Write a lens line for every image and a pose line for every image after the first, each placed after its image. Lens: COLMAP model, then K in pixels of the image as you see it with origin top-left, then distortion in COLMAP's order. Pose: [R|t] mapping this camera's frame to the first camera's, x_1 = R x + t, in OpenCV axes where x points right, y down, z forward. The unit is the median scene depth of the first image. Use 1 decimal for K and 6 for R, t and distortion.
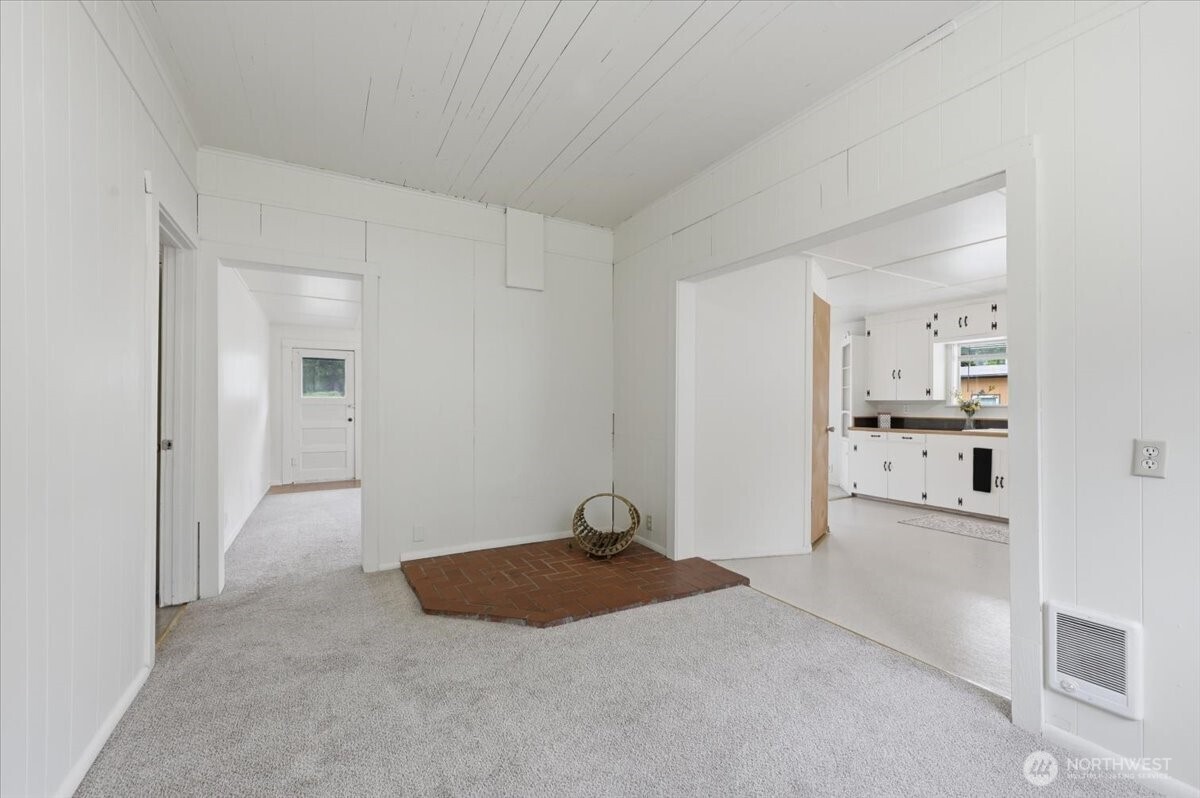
lens RADIAL K [[485.3, 0, 600.3], [0, 485.3, 403.2], [0, 0, 1]] dist [-0.000578, -0.000048]
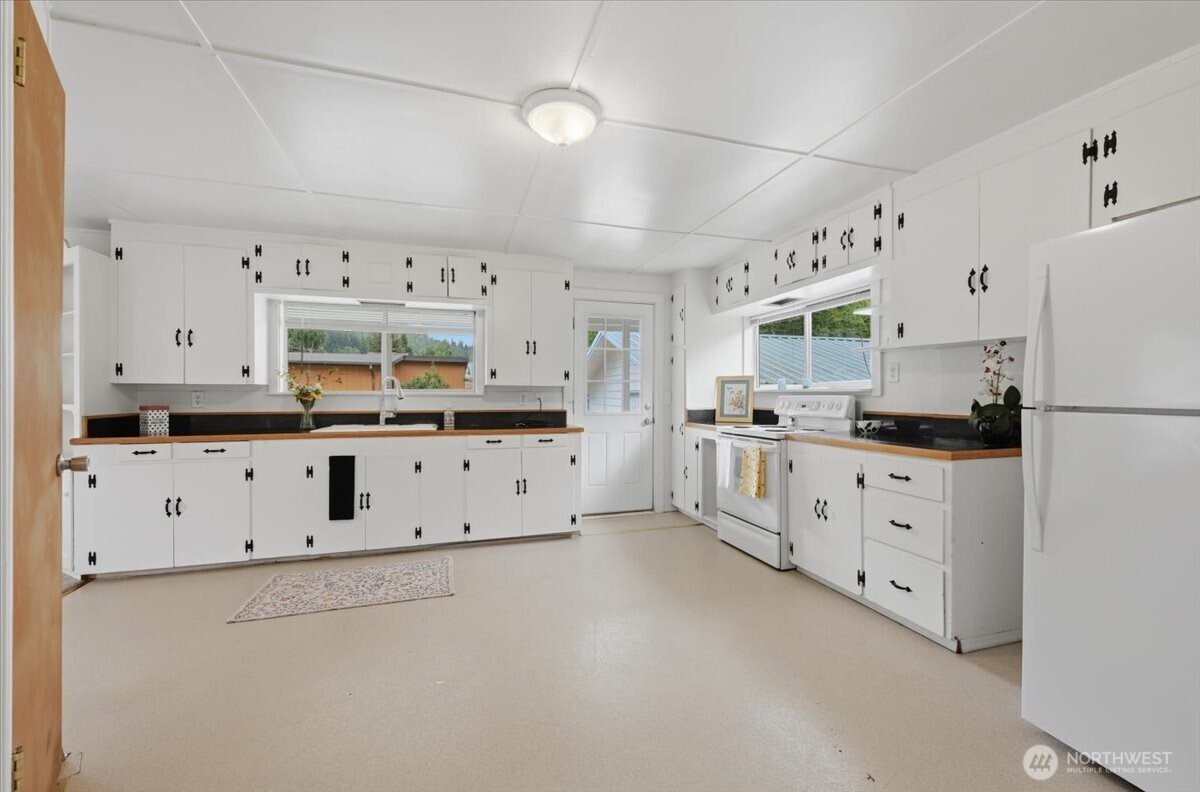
lens RADIAL K [[485.8, 0, 600.7], [0, 485.8, 397.6], [0, 0, 1]] dist [0.000388, -0.000311]
pose [[0.201342, -0.009934, 0.979471, 0.168627], [-0.004066, 0.999931, 0.010977, 0.001647], [-0.979512, -0.006193, 0.201288, 0.443904]]
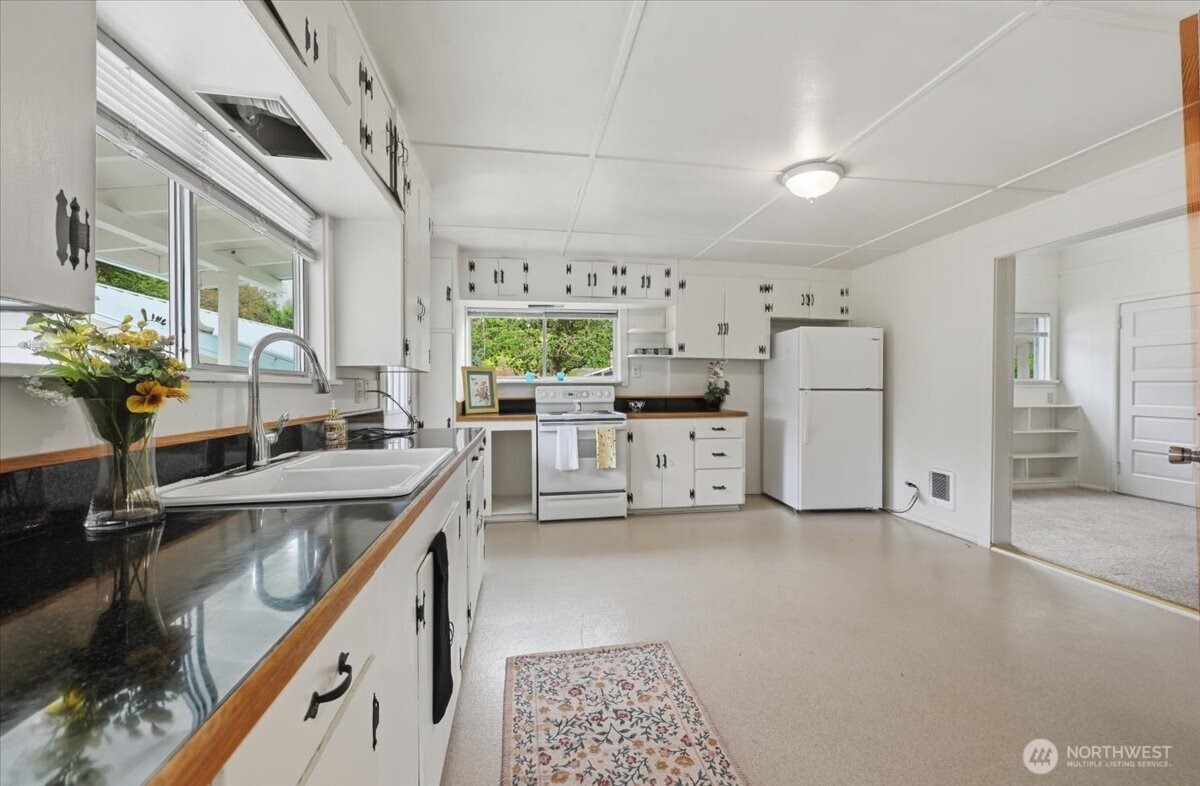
lens RADIAL K [[485.8, 0, 599.0], [0, 485.8, 390.5], [0, 0, 1]] dist [0.000388, -0.000311]
pose [[-0.939565, -0.001821, 0.342364, 0.560966], [-0.001101, 0.999997, 0.002296, 0.010700], [-0.342368, 0.001780, -0.939564, 1.099799]]
